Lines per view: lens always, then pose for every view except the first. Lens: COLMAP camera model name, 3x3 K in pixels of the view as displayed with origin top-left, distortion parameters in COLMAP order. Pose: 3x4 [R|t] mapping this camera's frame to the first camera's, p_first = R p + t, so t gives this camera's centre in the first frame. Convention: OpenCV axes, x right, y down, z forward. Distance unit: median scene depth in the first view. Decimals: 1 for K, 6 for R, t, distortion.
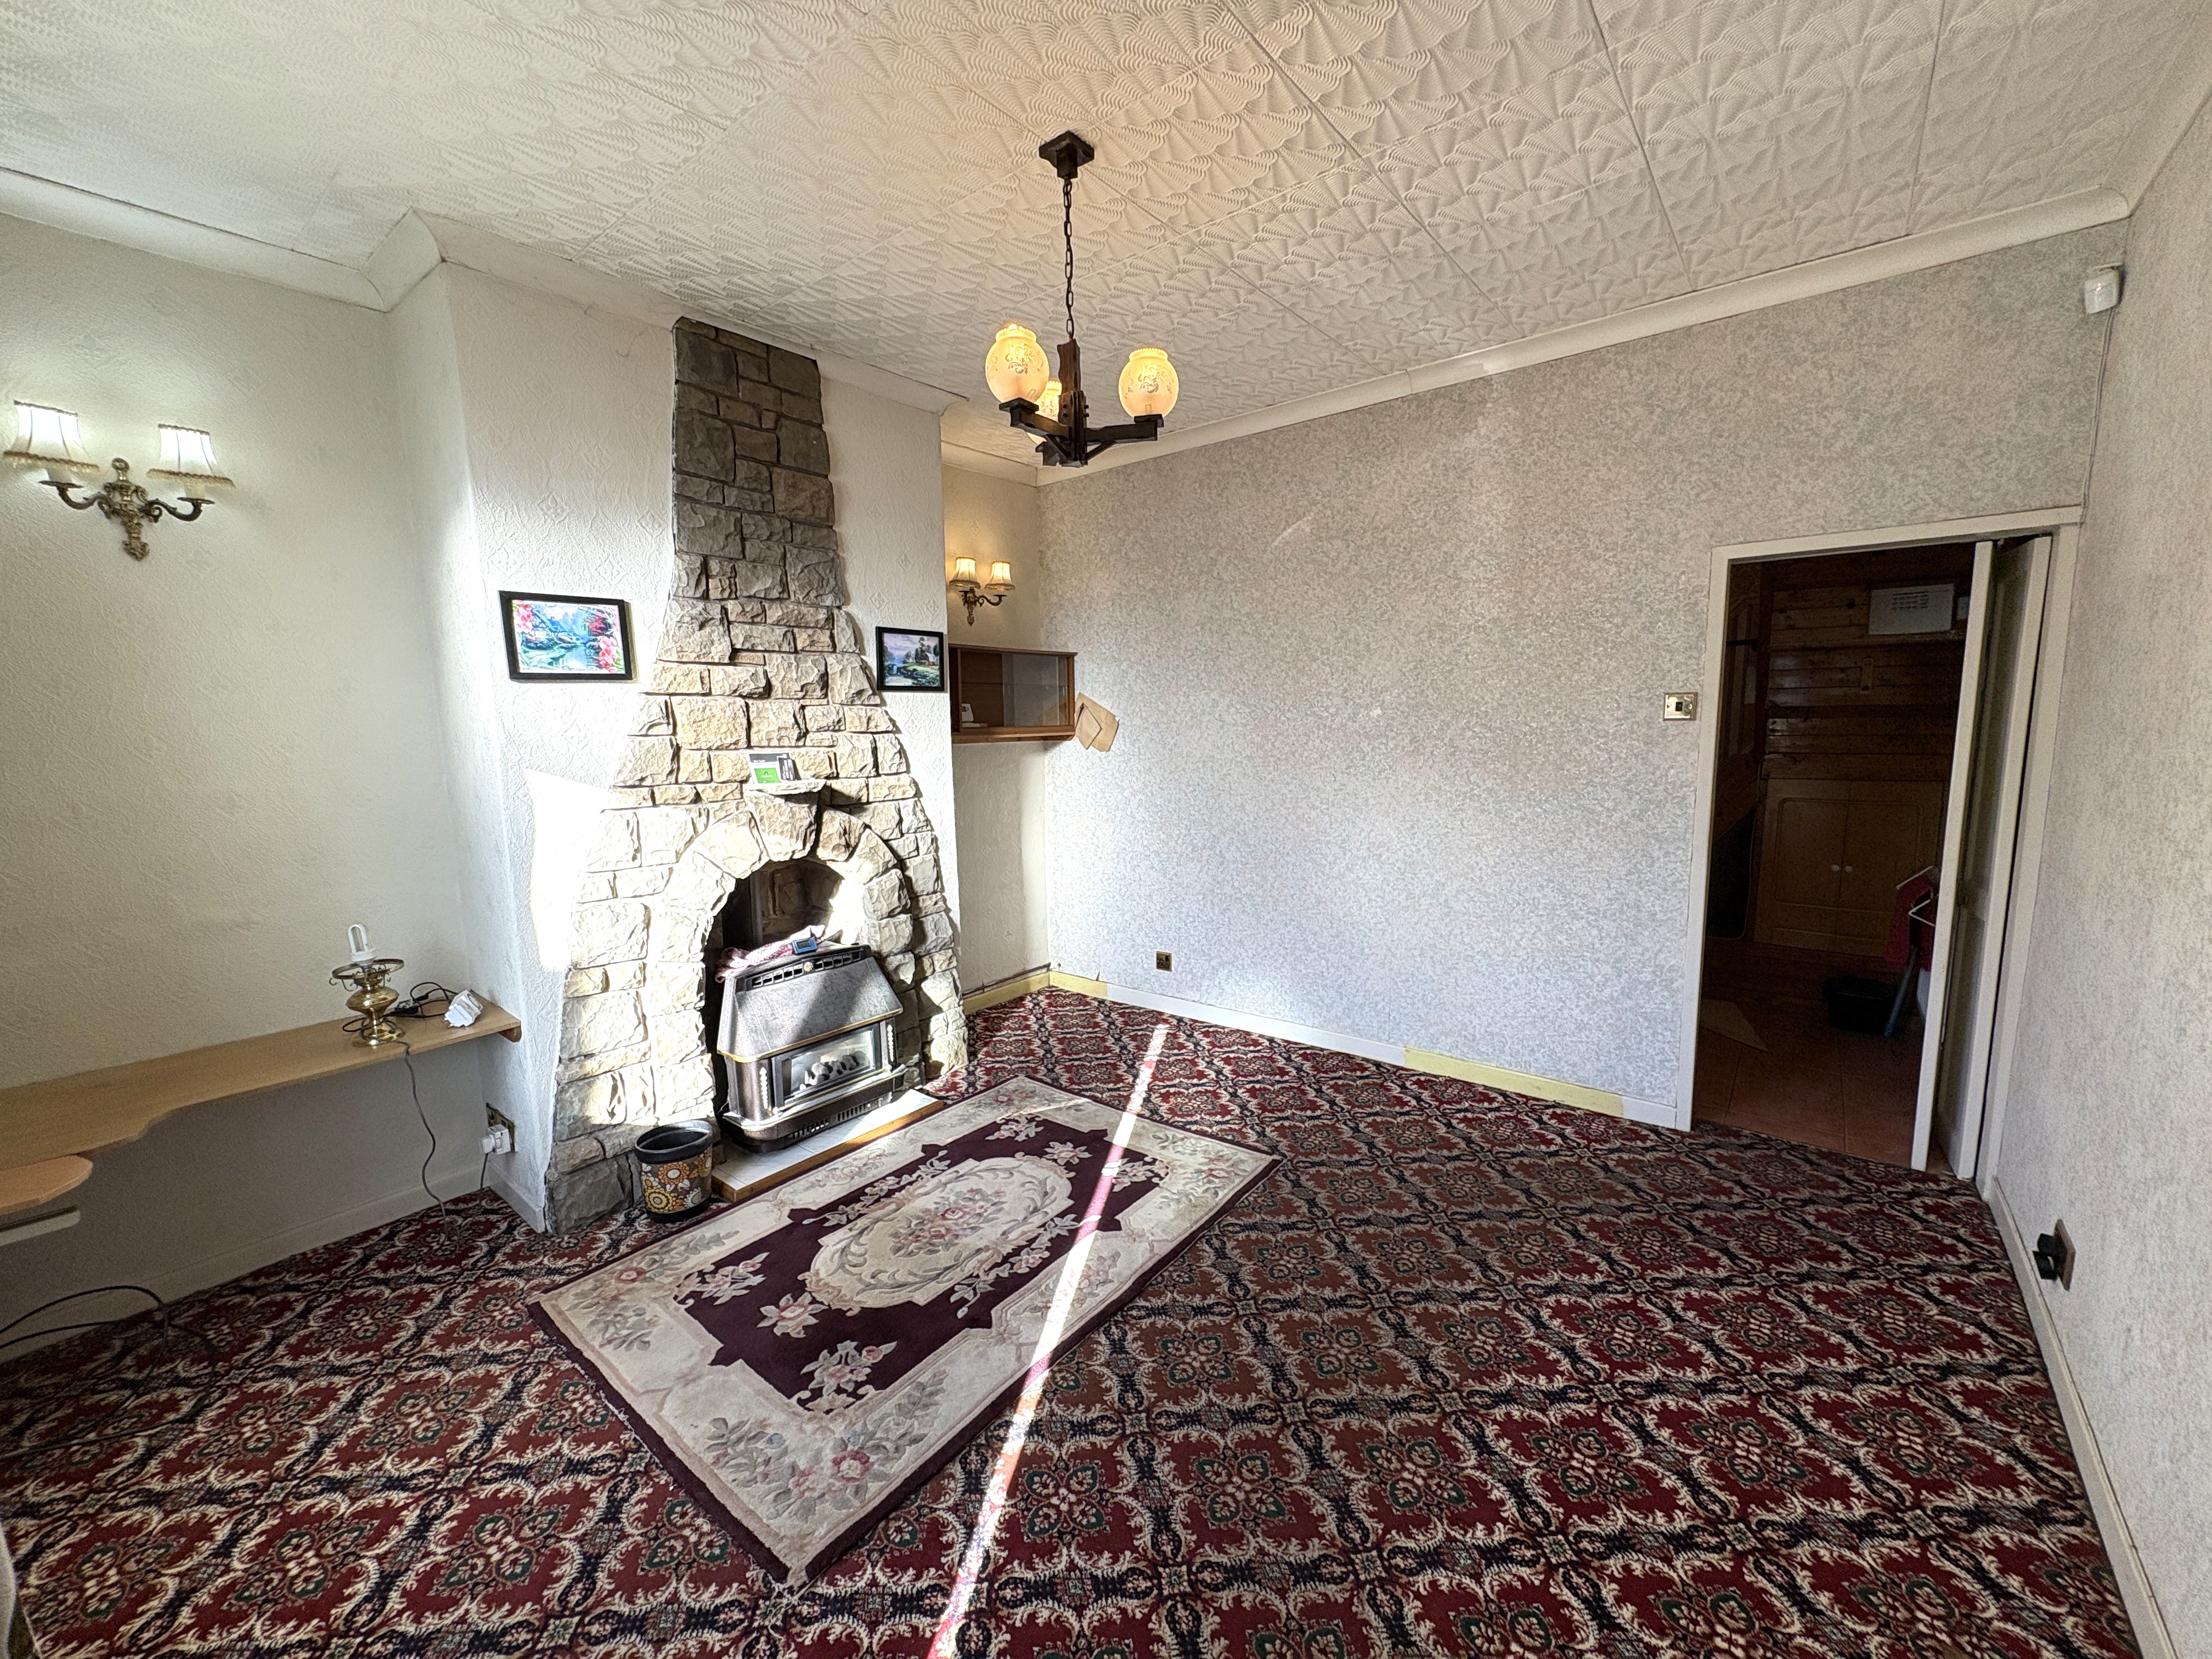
lens RADIAL K [[879.8, 0, 1106.0], [0, 879.8, 829.5], [0, 0, 1]] dist [-0.003696, -0.000424]
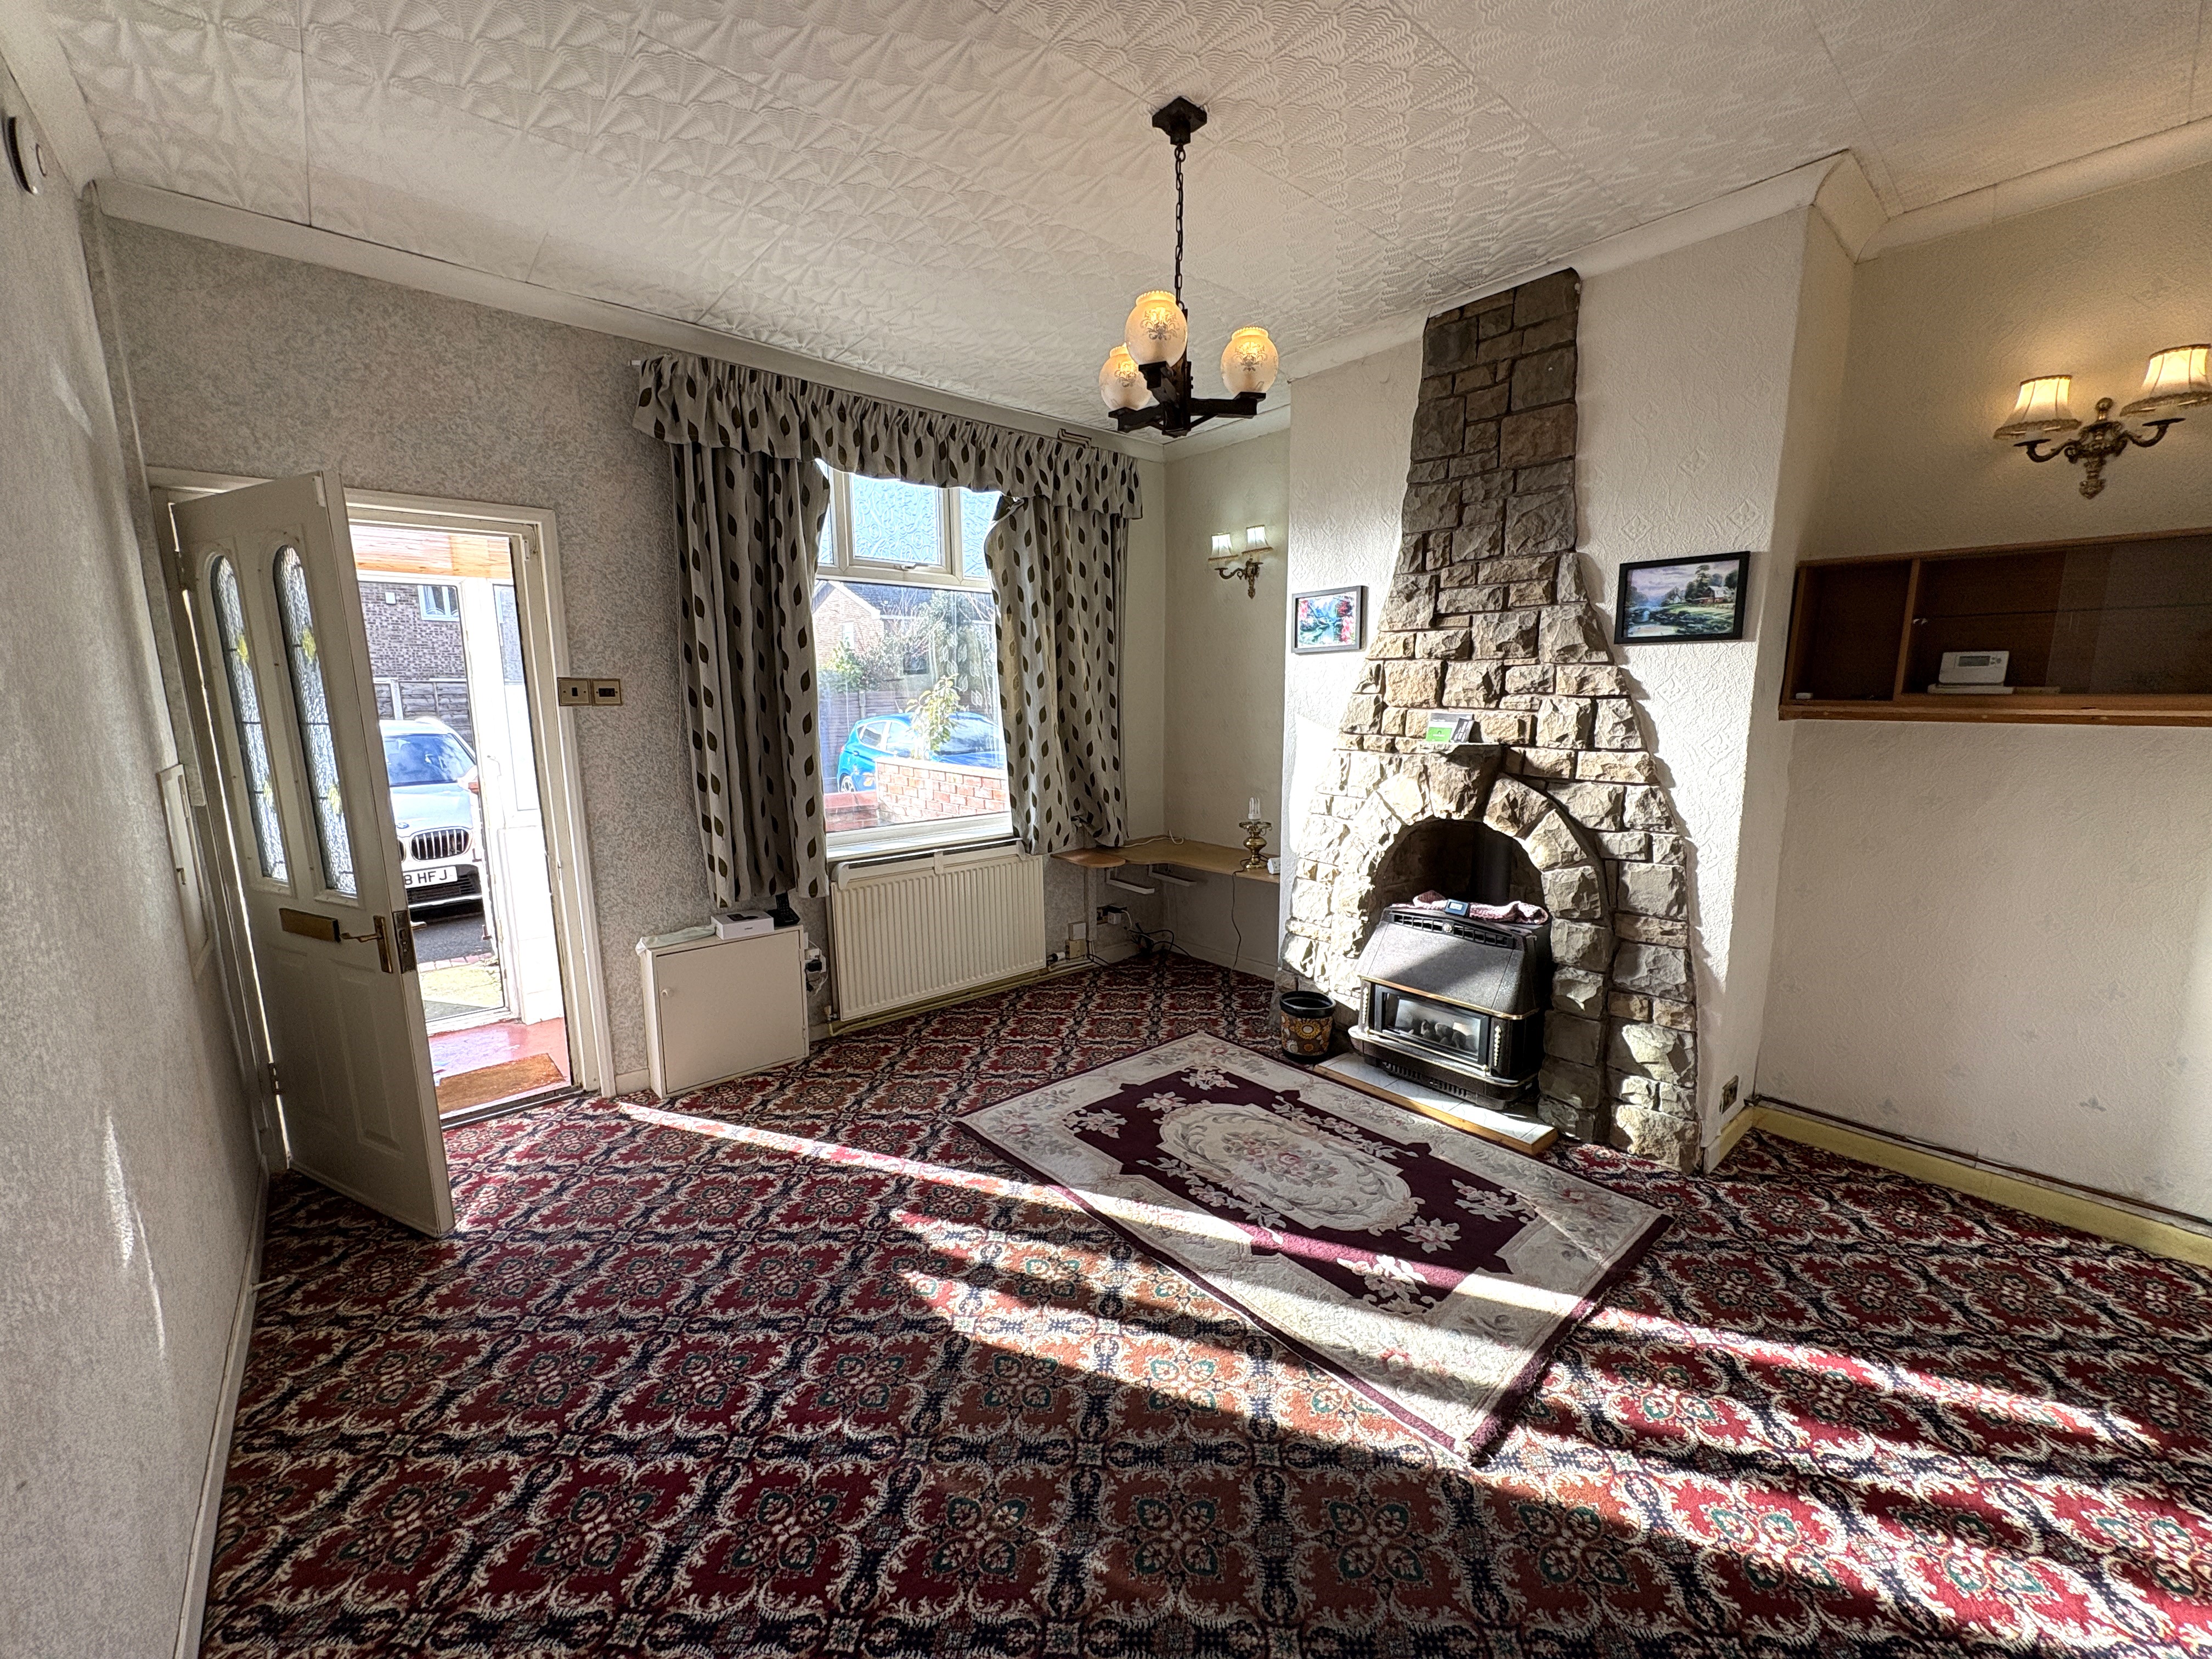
lens RADIAL K [[879.8, 0, 1106.0], [0, 879.8, 829.5], [0, 0, 1]] dist [0.000216, -0.000073]
pose [[-0.174739, 0.174115, -0.969098, 0.725517], [-0.114838, 0.973919, 0.195688, -0.111732], [0.977895, 0.145484, -0.150187, 0.793093]]
